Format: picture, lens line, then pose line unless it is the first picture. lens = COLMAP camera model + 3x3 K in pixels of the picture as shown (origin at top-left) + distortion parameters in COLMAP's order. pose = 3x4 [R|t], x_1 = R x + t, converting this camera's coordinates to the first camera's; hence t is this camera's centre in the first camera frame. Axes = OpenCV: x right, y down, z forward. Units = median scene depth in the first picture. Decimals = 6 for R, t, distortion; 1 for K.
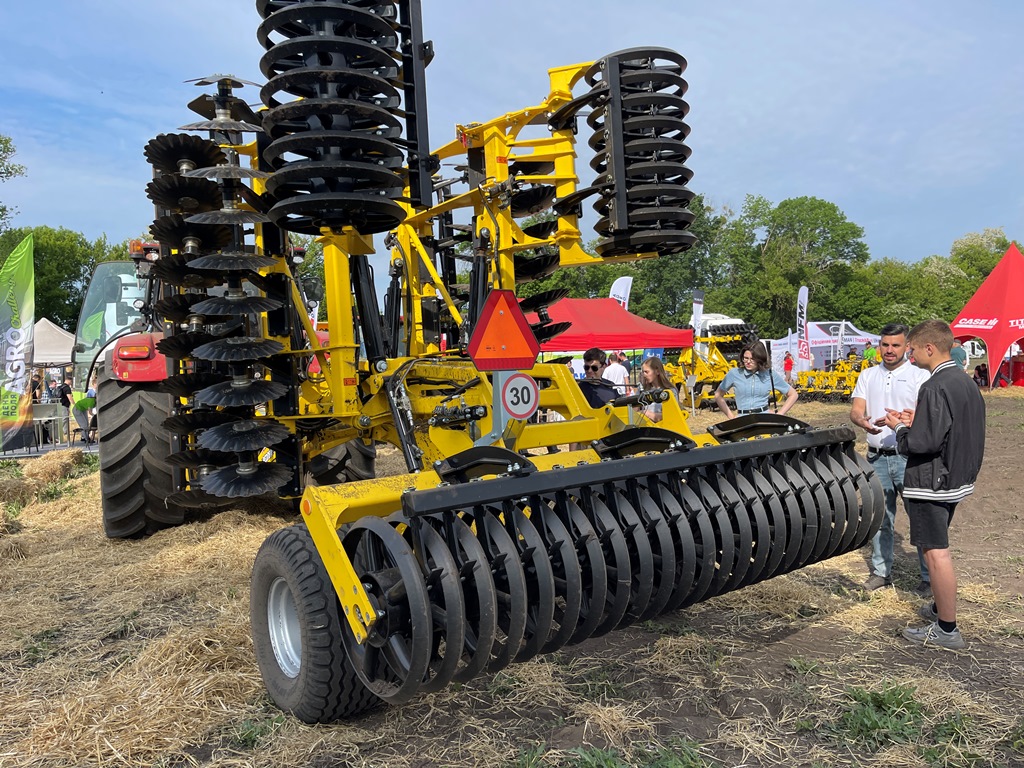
lens RADIAL K [[751.6, 0, 512.3], [0, 751.6, 382.1], [0, 0, 1]] dist [0.050805, -0.060442]
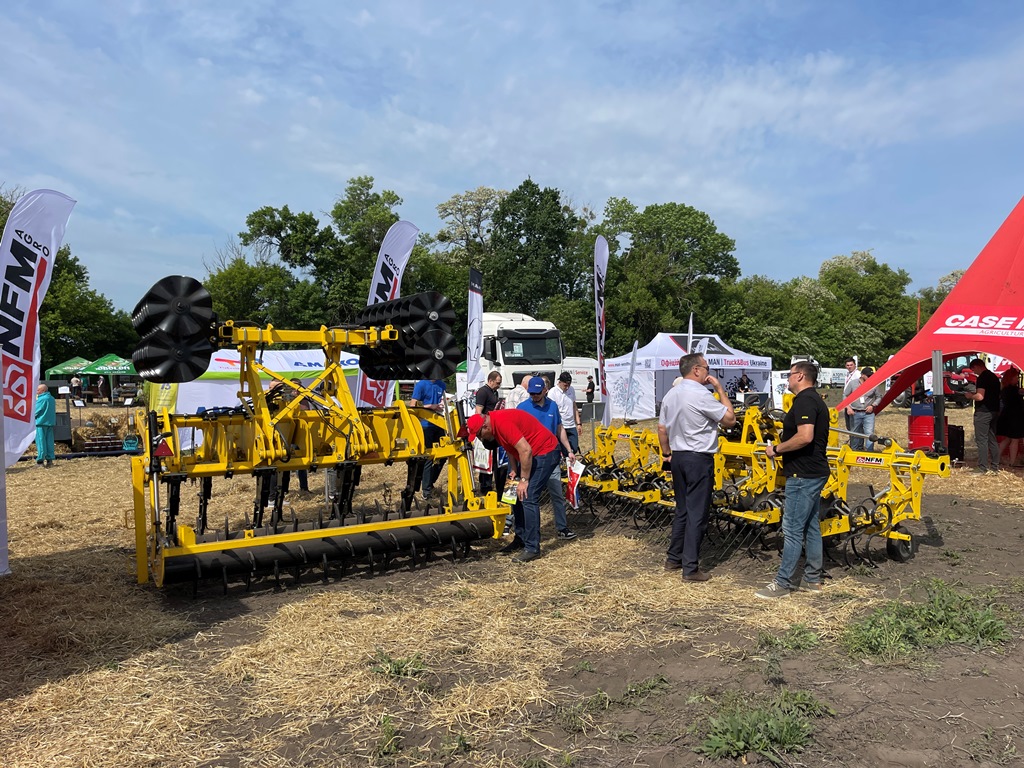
lens RADIAL K [[751.6, 0, 512.6], [0, 751.6, 384.2], [0, 0, 1]] dist [0.050805, -0.060442]
pose [[0.988079, 0.019841, 0.152665, 0.069236], [-0.016558, 0.999604, -0.022748, -0.007257], [-0.153056, 0.019949, 0.988016, 0.155720]]
